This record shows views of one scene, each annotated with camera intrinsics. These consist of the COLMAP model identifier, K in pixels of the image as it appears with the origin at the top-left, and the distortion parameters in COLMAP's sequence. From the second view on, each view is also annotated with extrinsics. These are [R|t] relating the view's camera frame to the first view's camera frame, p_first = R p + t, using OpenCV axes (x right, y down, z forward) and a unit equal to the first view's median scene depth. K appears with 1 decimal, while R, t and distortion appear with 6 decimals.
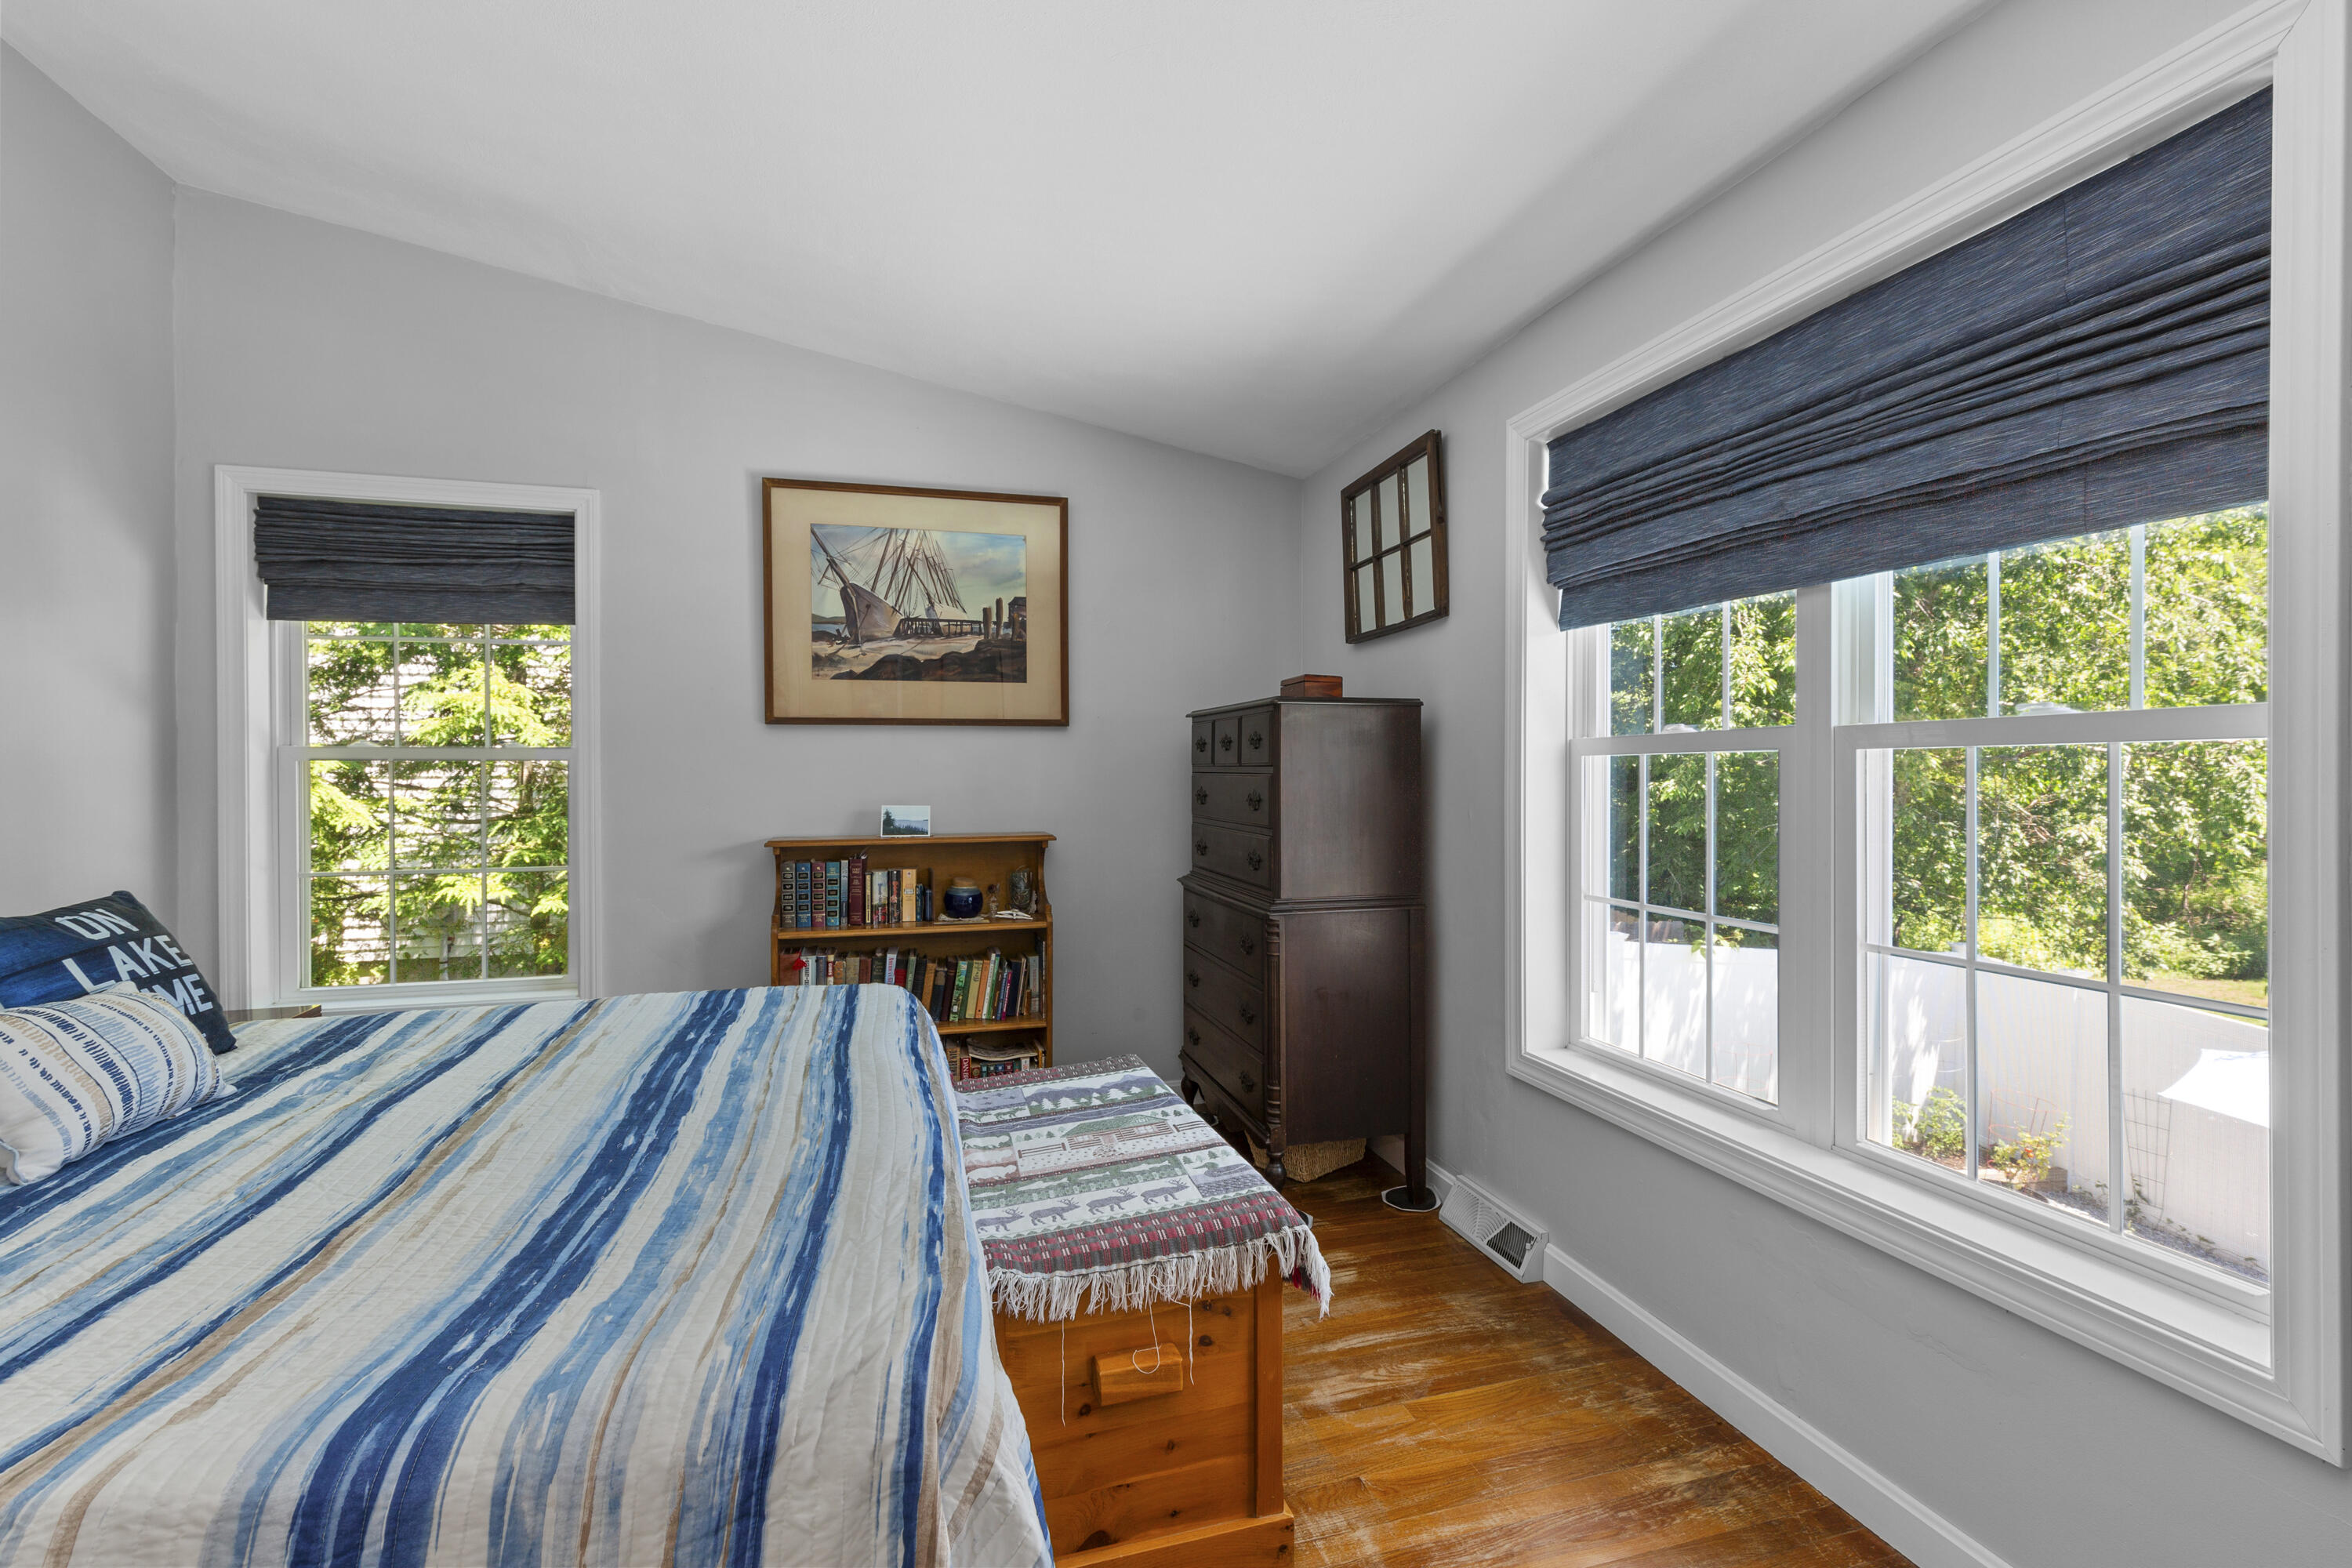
lens RADIAL K [[1074.7, 0, 1191.8], [0, 1074.7, 775.9], [0, 0, 1]] dist [0.009031, -0.002206]
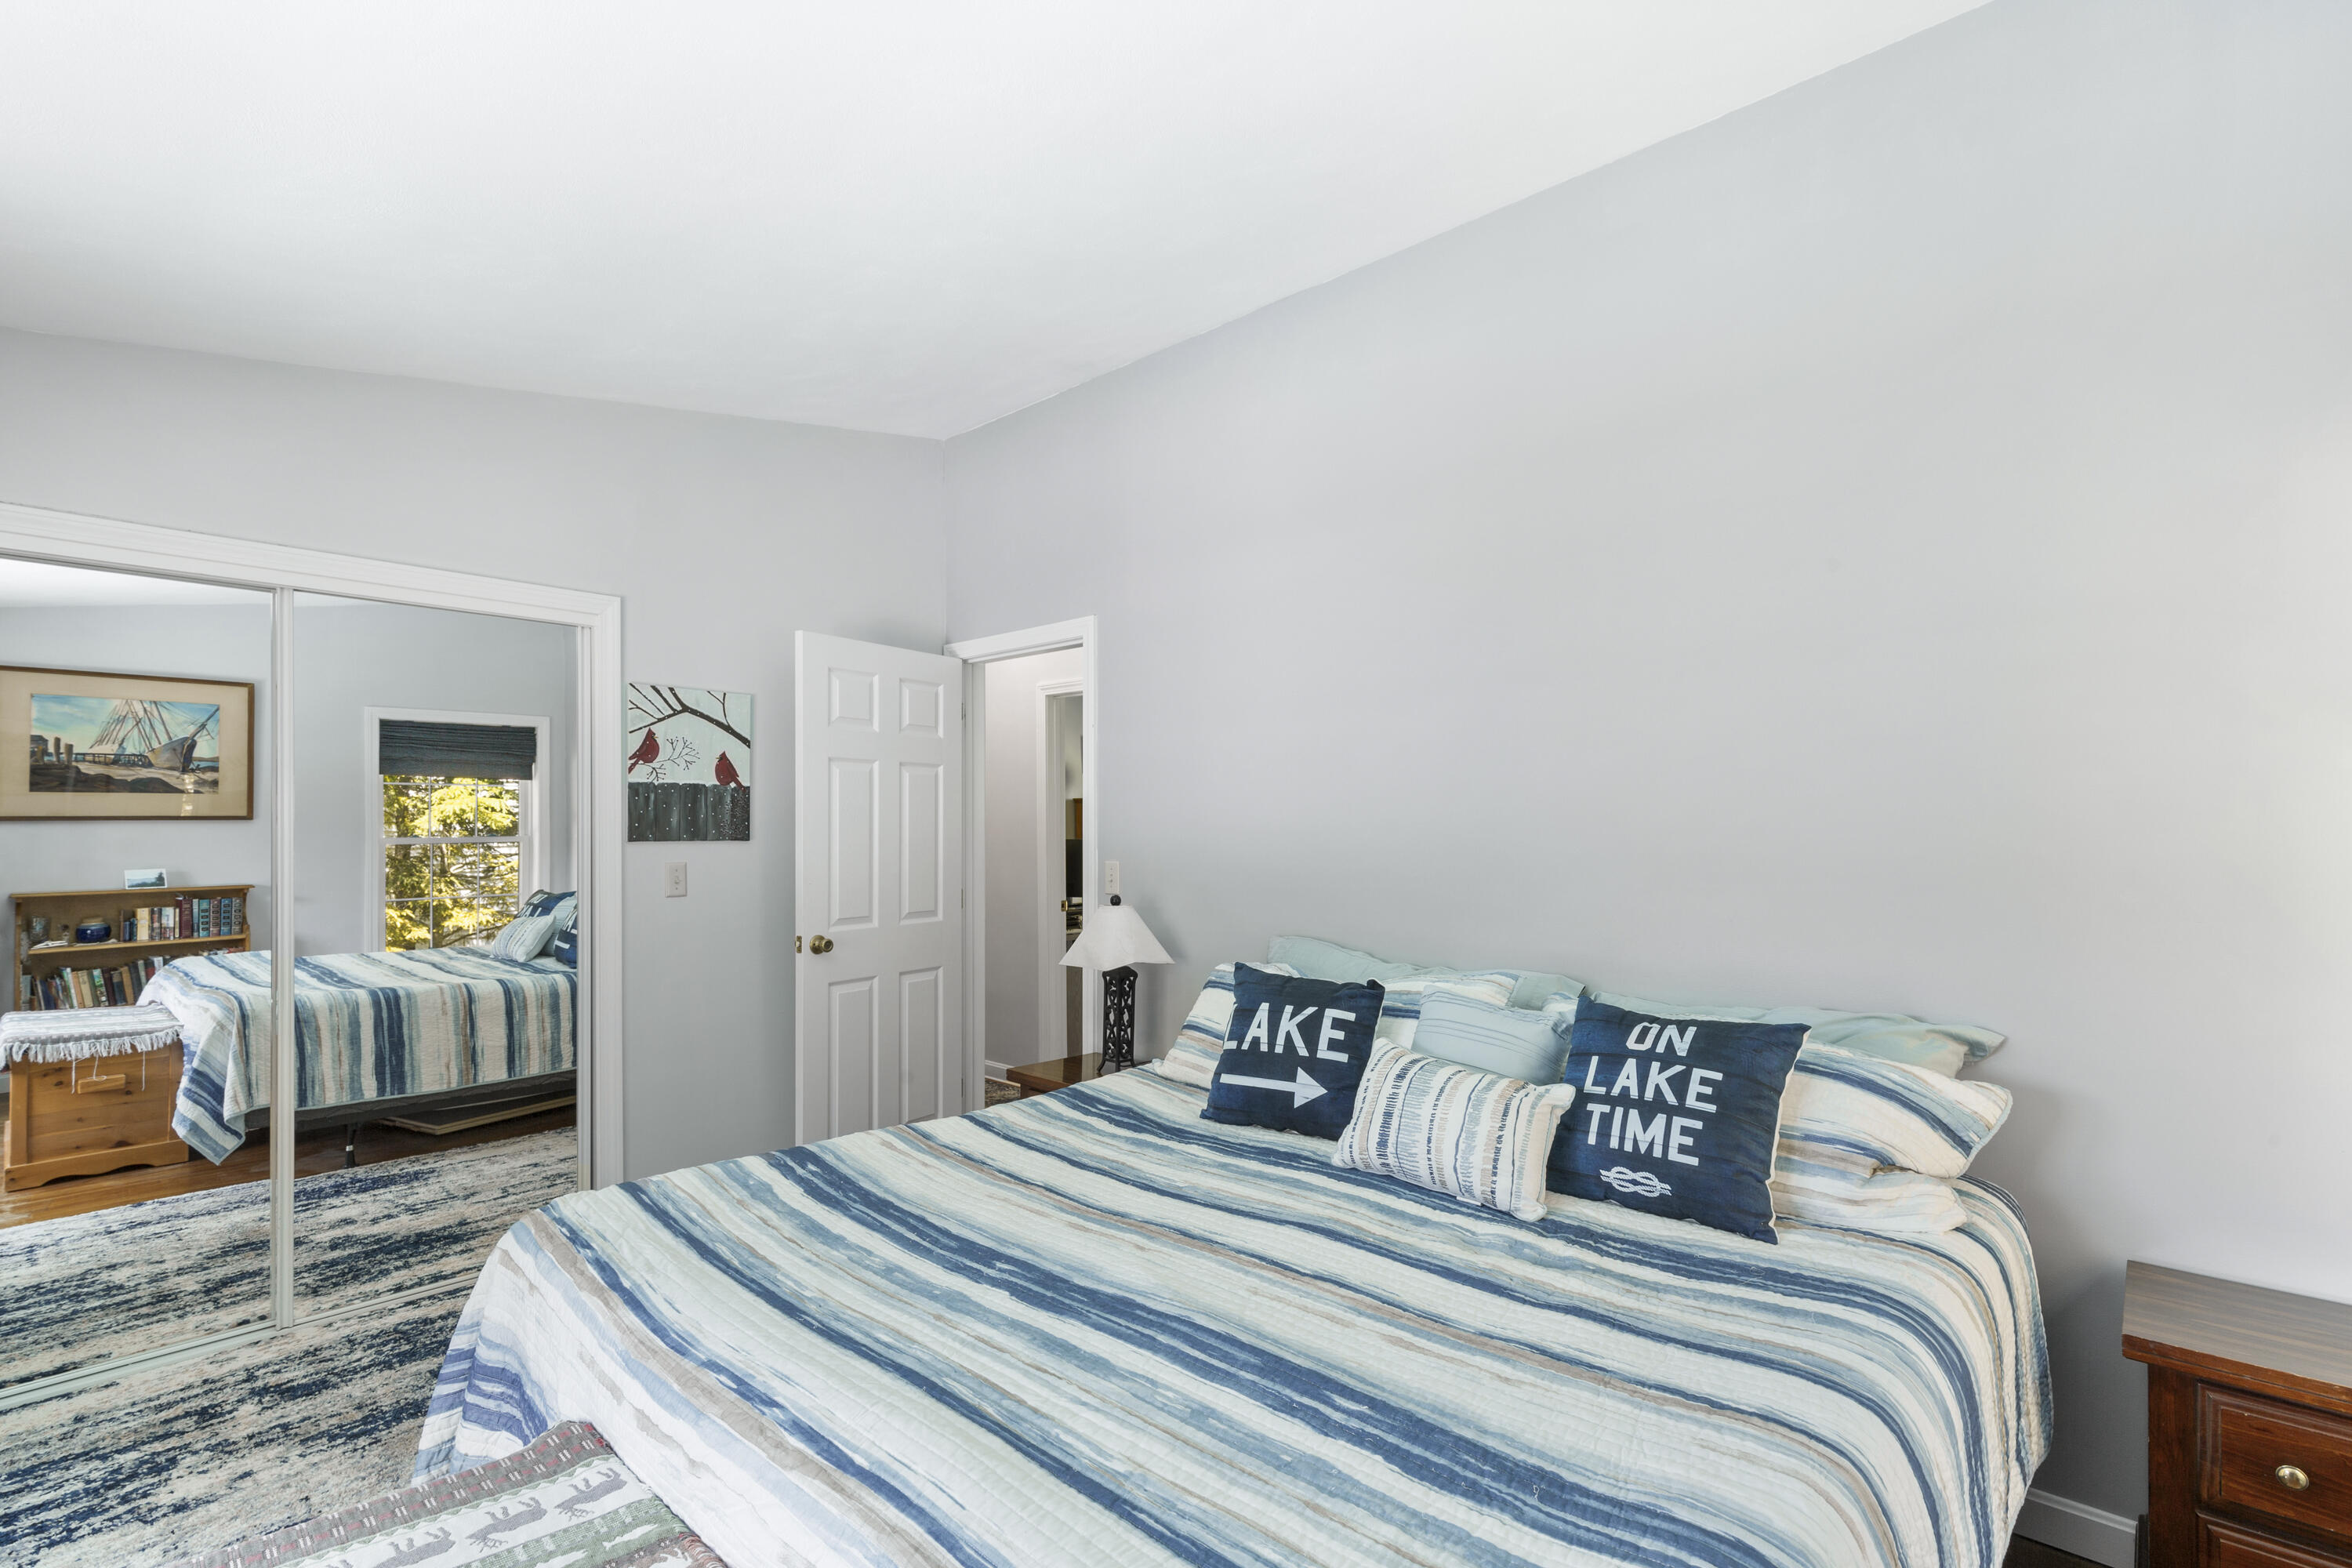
lens RADIAL K [[1074.7, 0, 1209.5], [0, 1074.7, 814.6], [0, 0, 1]] dist [0.009031, -0.002206]
pose [[-0.848678, 0.002099, -0.528906, -0.120346], [0.002370, 0.999997, 0.000167, -0.068631], [0.528904, -0.001111, -0.848681, 1.570644]]
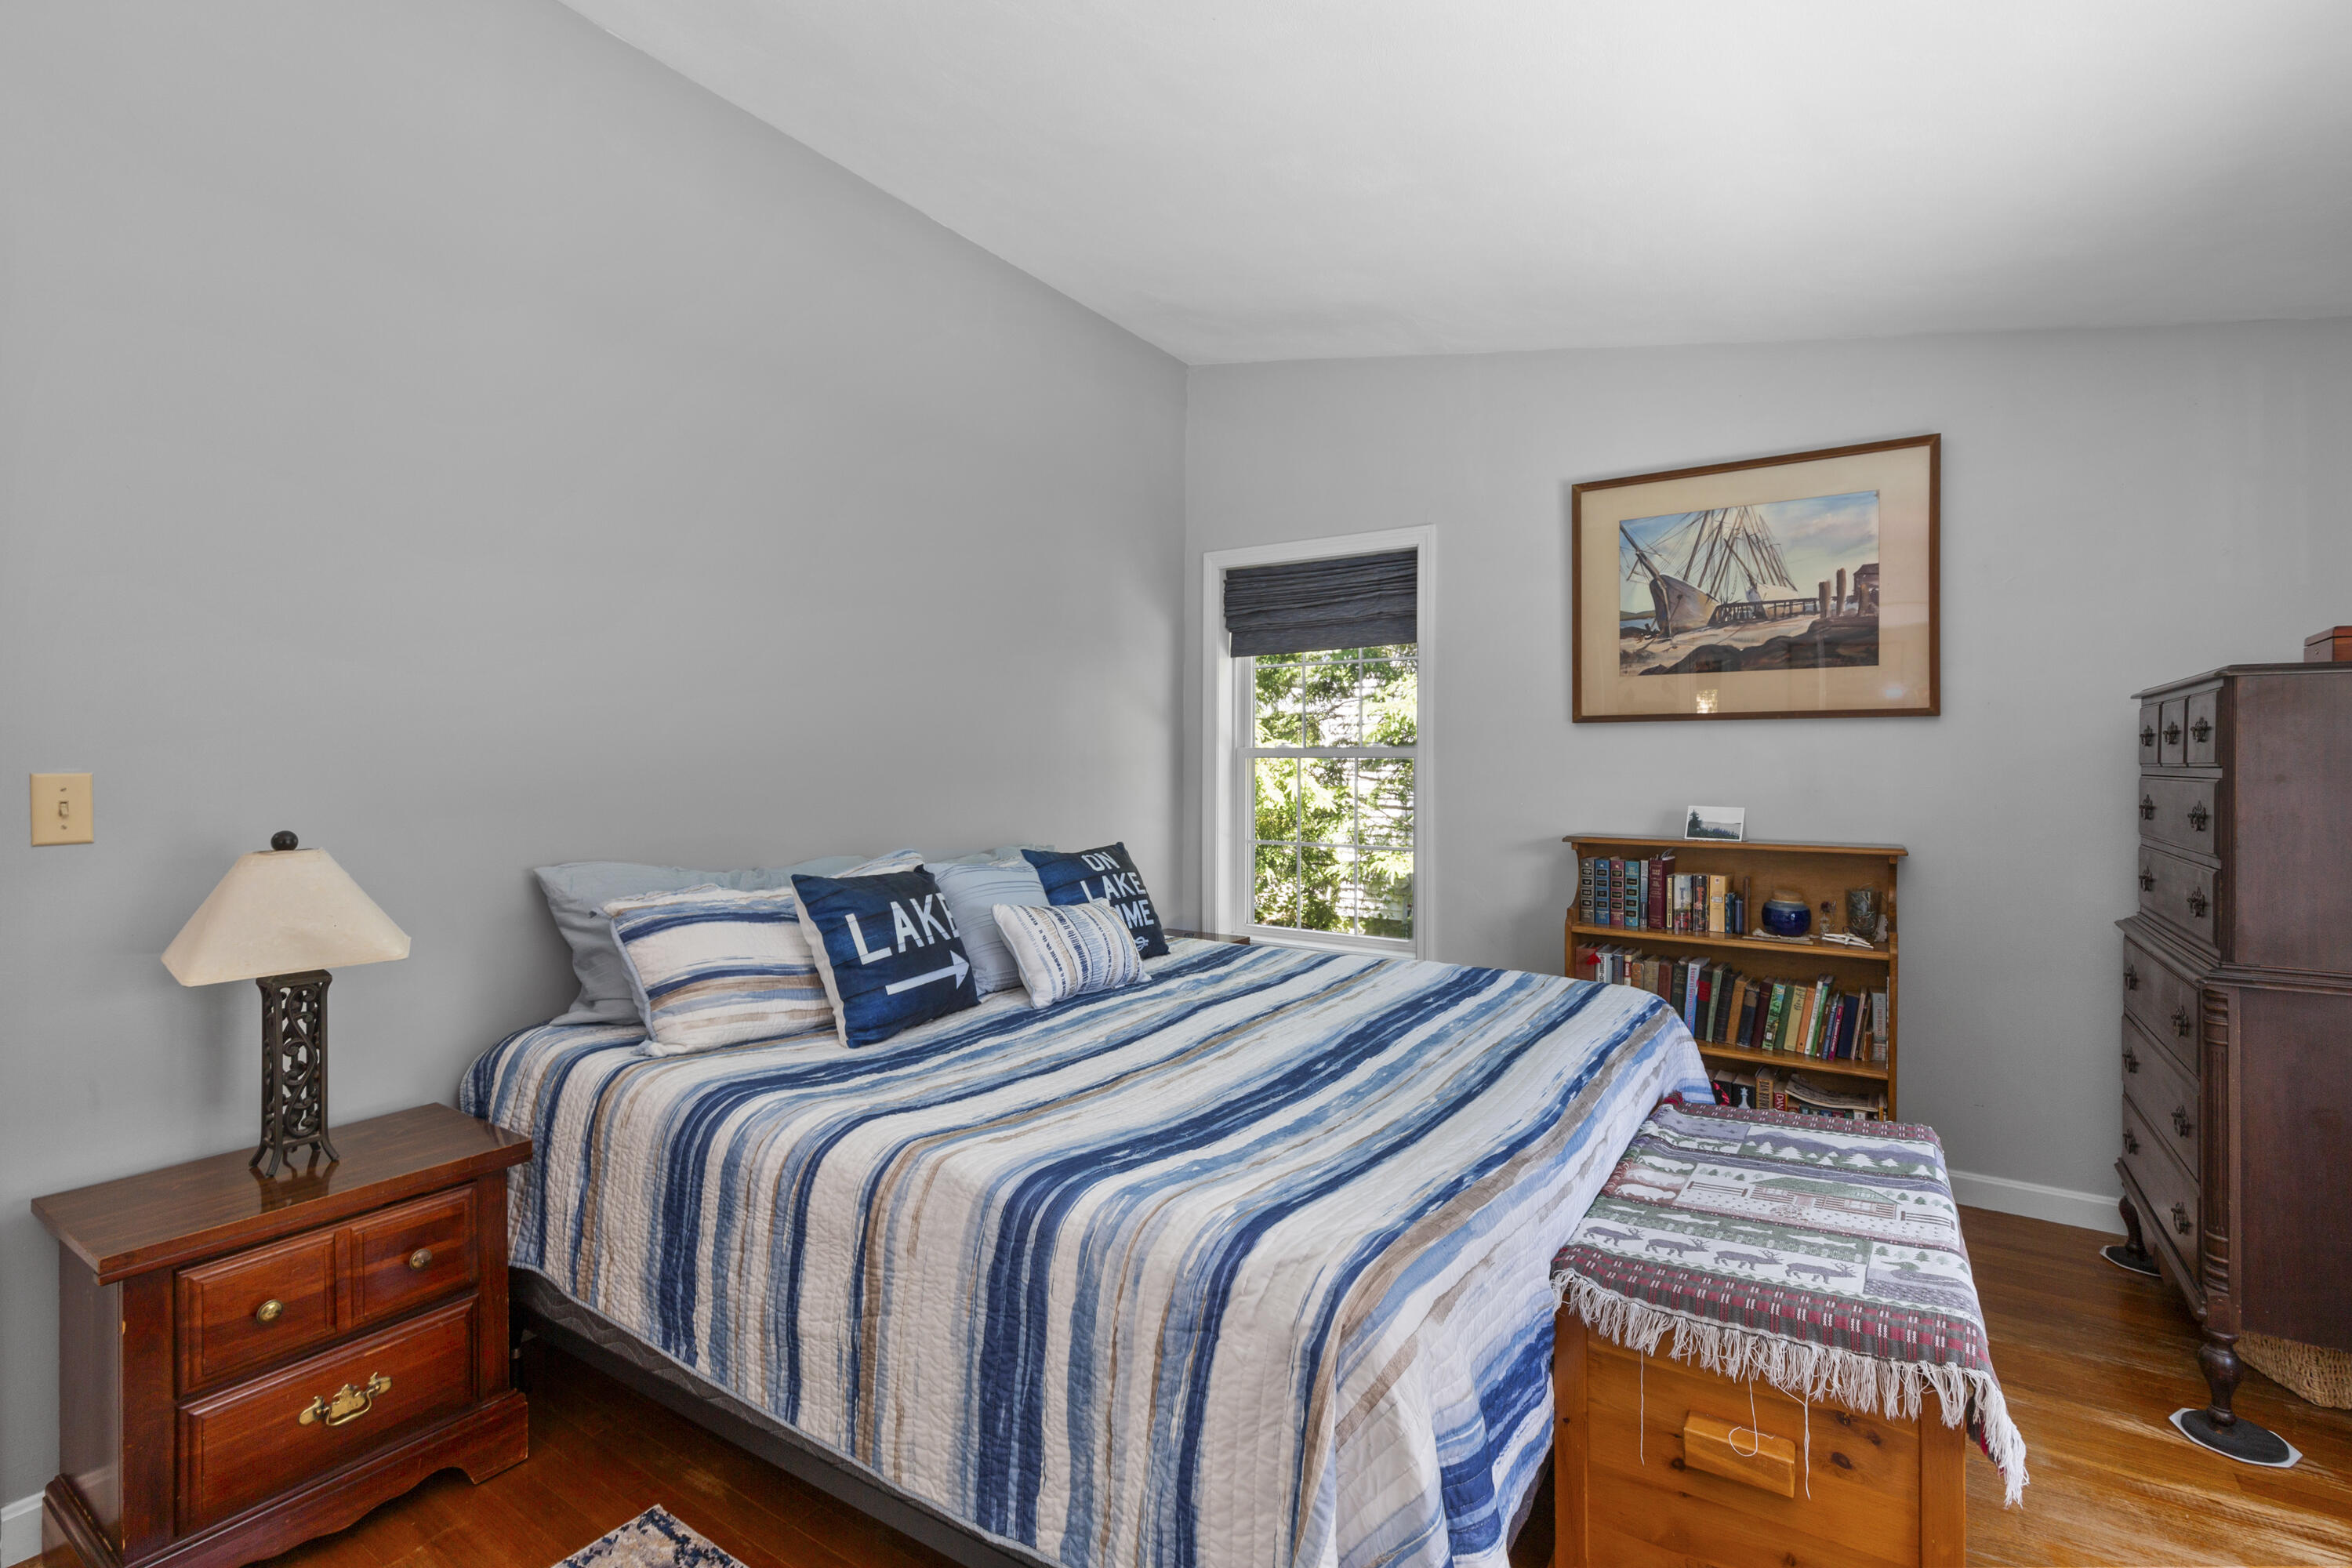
lens RADIAL K [[1074.7, 0, 1134.5], [0, 1074.7, 771.4], [0, 0, 1]] dist [0.009031, -0.002206]
pose [[0.631805, 0.010310, -0.775058, 0.243354], [-0.010410, 0.999934, 0.004815, -0.004013], [0.775057, 0.005026, 0.631871, 0.037924]]
